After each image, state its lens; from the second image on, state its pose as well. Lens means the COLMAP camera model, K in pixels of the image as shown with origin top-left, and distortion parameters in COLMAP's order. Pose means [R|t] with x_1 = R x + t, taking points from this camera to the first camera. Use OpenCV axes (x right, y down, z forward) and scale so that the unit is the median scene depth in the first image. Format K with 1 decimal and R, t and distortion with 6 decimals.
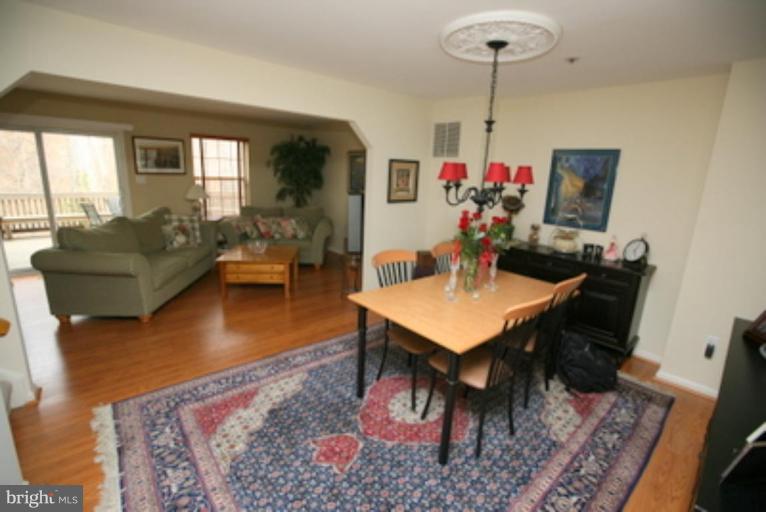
lens RADIAL K [[350.7, 0, 382.8], [0, 350.7, 251.7], [0, 0, 1]] dist [-0.054346, 0.020481]
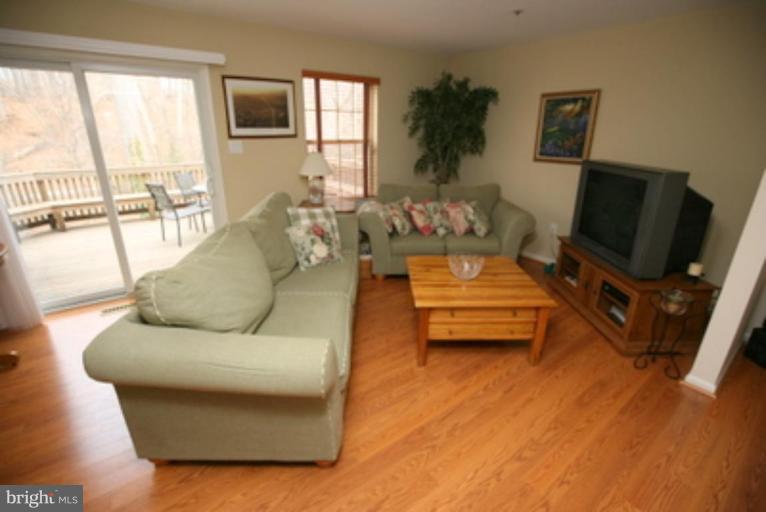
lens RADIAL K [[350.7, 0, 382.8], [0, 350.7, 251.7], [0, 0, 1]] dist [-0.054346, 0.020481]
pose [[0.994997, 0.002529, -0.099878, -0.367555], [0.008500, 0.993913, 0.109842, -0.085656], [0.099547, -0.110141, 0.988918, 0.369581]]
